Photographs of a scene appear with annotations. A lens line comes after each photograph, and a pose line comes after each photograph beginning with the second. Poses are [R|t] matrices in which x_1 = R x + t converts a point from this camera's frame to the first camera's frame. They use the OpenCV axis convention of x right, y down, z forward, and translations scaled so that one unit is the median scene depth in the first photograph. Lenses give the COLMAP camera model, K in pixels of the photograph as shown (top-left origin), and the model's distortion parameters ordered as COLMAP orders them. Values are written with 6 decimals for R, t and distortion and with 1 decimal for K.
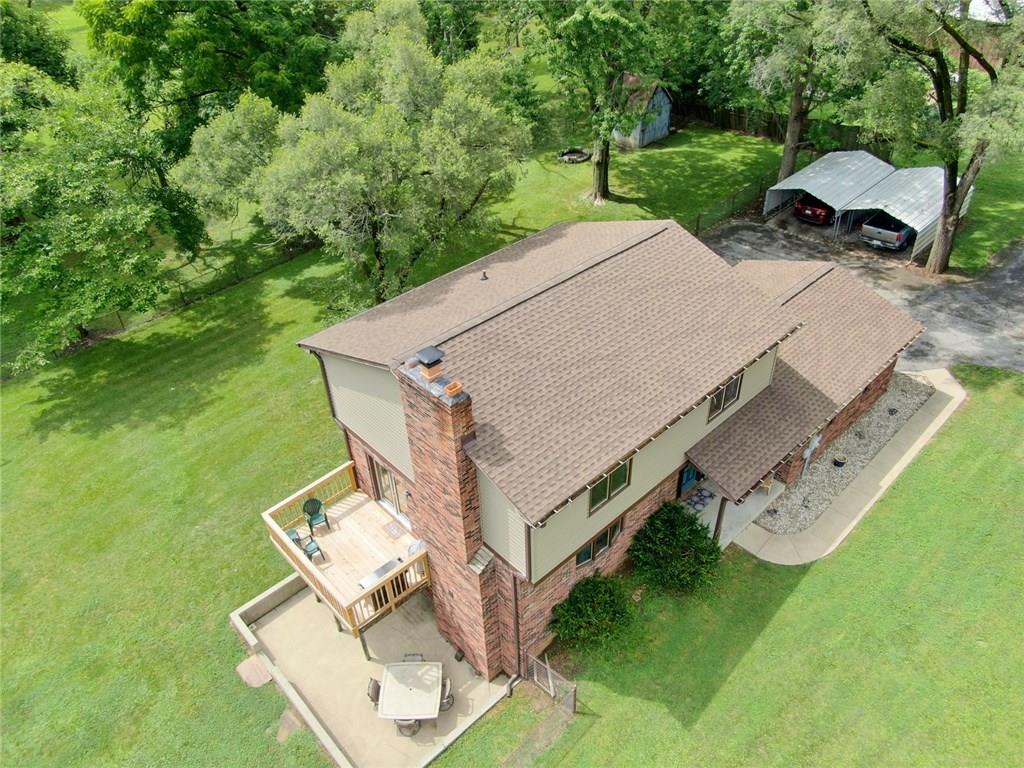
lens RADIAL K [[732.8, 0, 512.0], [0, 732.8, 384.0], [0, 0, 1]] dist [-0.025291, 0.010209]
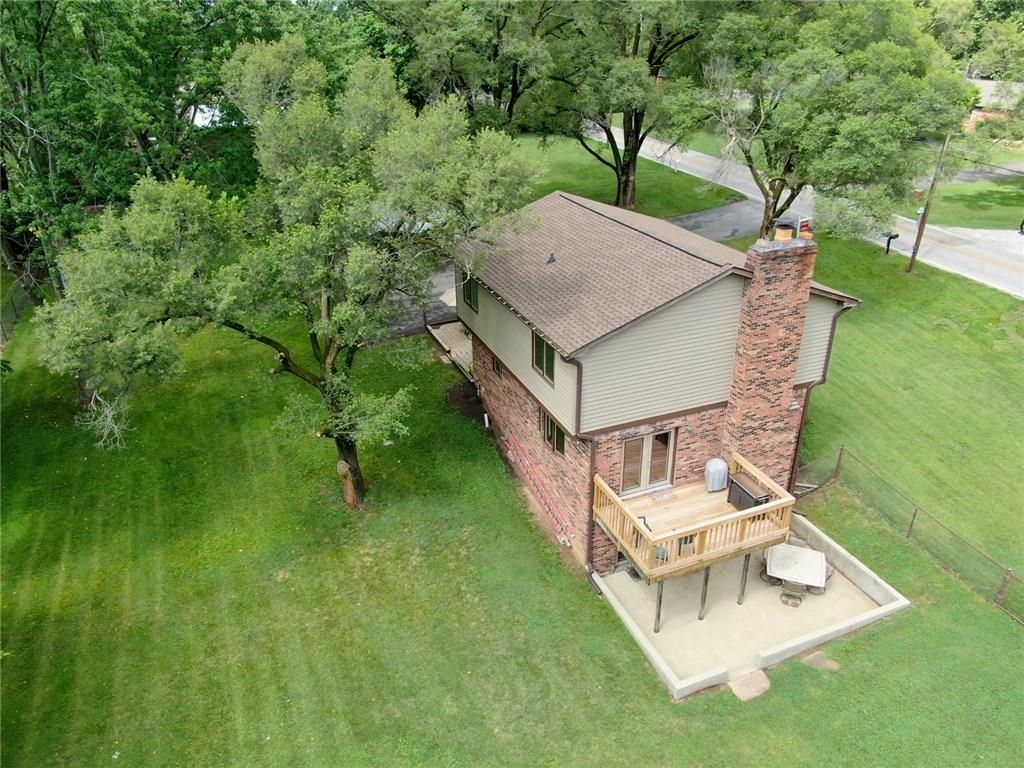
lens RADIAL K [[732.8, 0, 512.0], [0, 732.8, 384.0], [0, 0, 1]] dist [-0.025291, 0.010209]
pose [[0.357387, -0.385821, 0.850539, -1.107389], [0.564441, 0.814782, 0.132429, -0.183825], [-0.744098, 0.432751, 0.508965, 0.637848]]
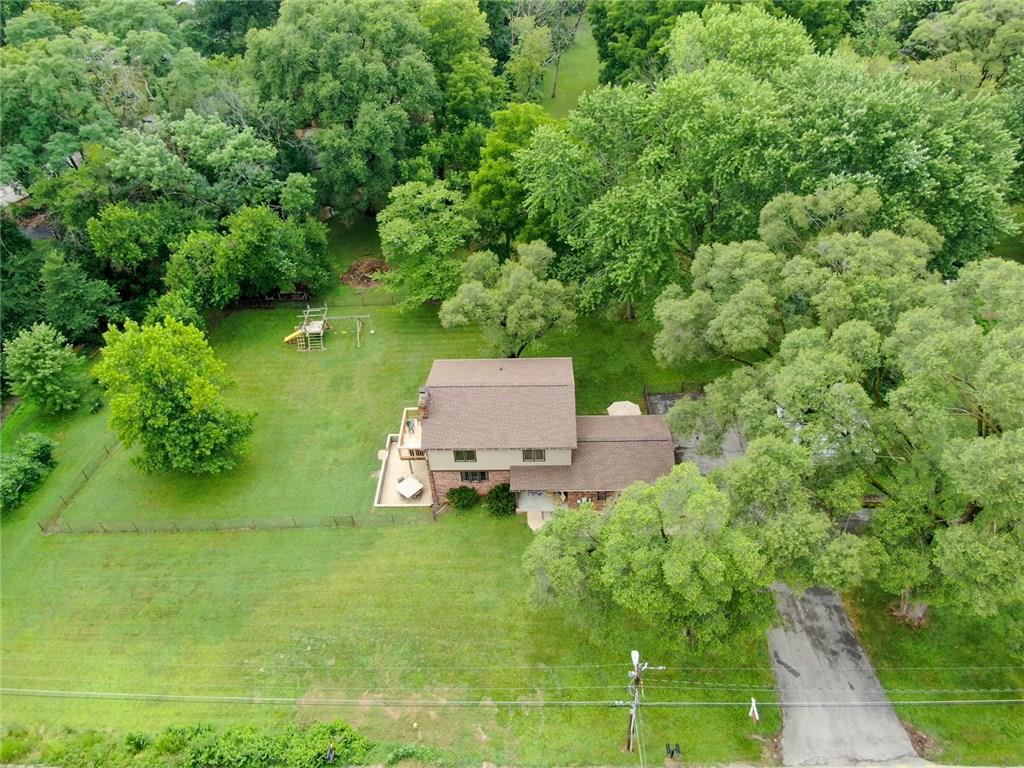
lens RADIAL K [[732.8, 0, 512.0], [0, 732.8, 384.0], [0, 0, 1]] dist [-0.025291, 0.010209]
pose [[0.715730, 0.471660, -0.515042, 1.418459], [-0.412156, 0.880631, 0.233701, -0.762128], [0.563789, 0.045011, 0.824692, -1.142481]]
